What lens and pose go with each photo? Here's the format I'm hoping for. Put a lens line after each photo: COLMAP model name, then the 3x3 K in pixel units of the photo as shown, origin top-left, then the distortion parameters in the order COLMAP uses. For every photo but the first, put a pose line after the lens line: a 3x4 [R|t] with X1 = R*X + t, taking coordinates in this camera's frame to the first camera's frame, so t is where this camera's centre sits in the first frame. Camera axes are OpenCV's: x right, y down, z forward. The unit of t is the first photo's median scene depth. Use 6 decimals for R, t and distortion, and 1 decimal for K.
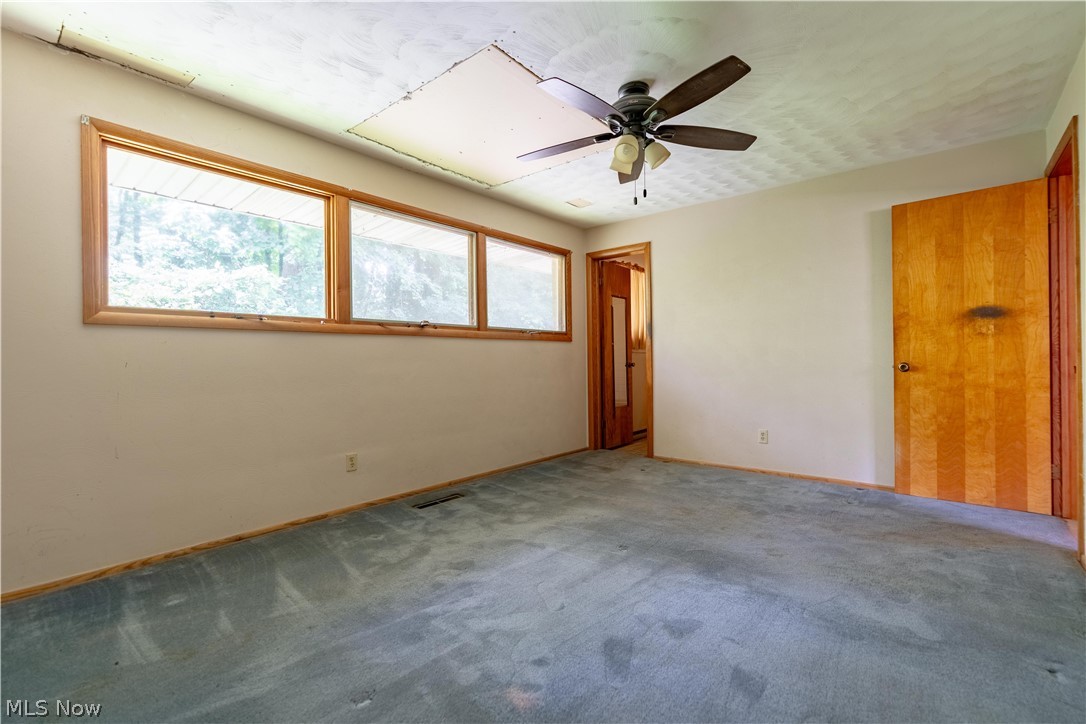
lens RADIAL K [[488.4, 0, 541.4], [0, 488.4, 359.8], [0, 0, 1]] dist [-0.005292, 0.000190]
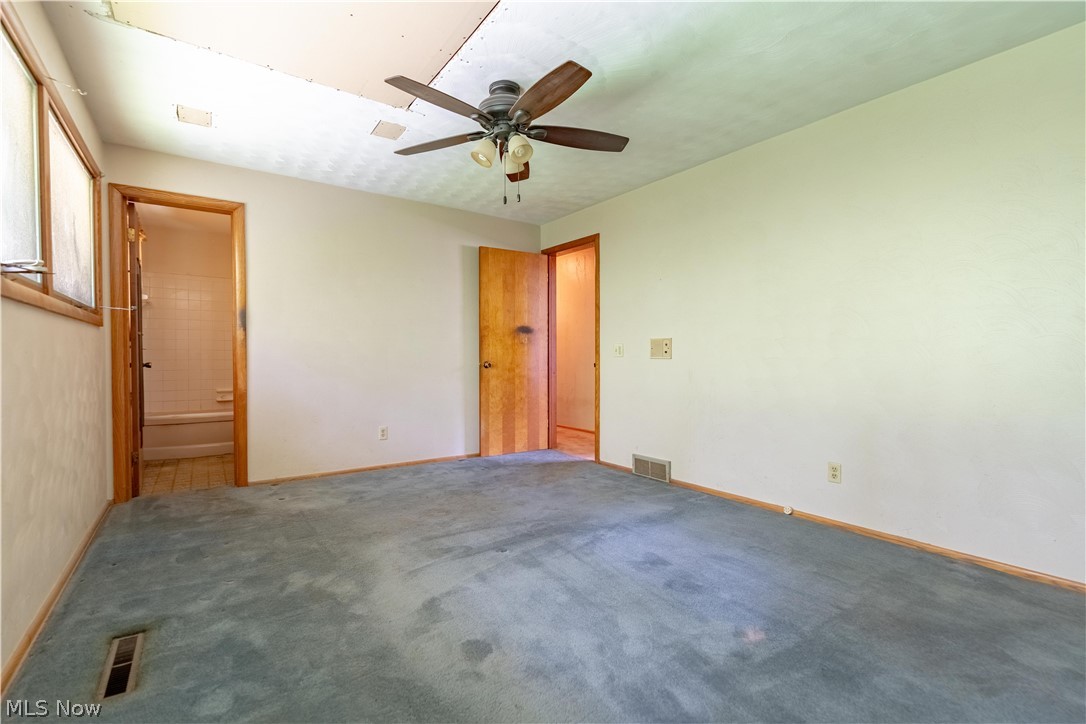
lens RADIAL K [[488.4, 0, 542.3], [0, 488.4, 362.0], [0, 0, 1]] dist [-0.005292, 0.000190]
pose [[0.244785, -0.001827, 0.969576, -0.574476], [-0.004289, 0.999986, 0.002967, 0.001914], [-0.969568, -0.004885, 0.244773, 0.515119]]
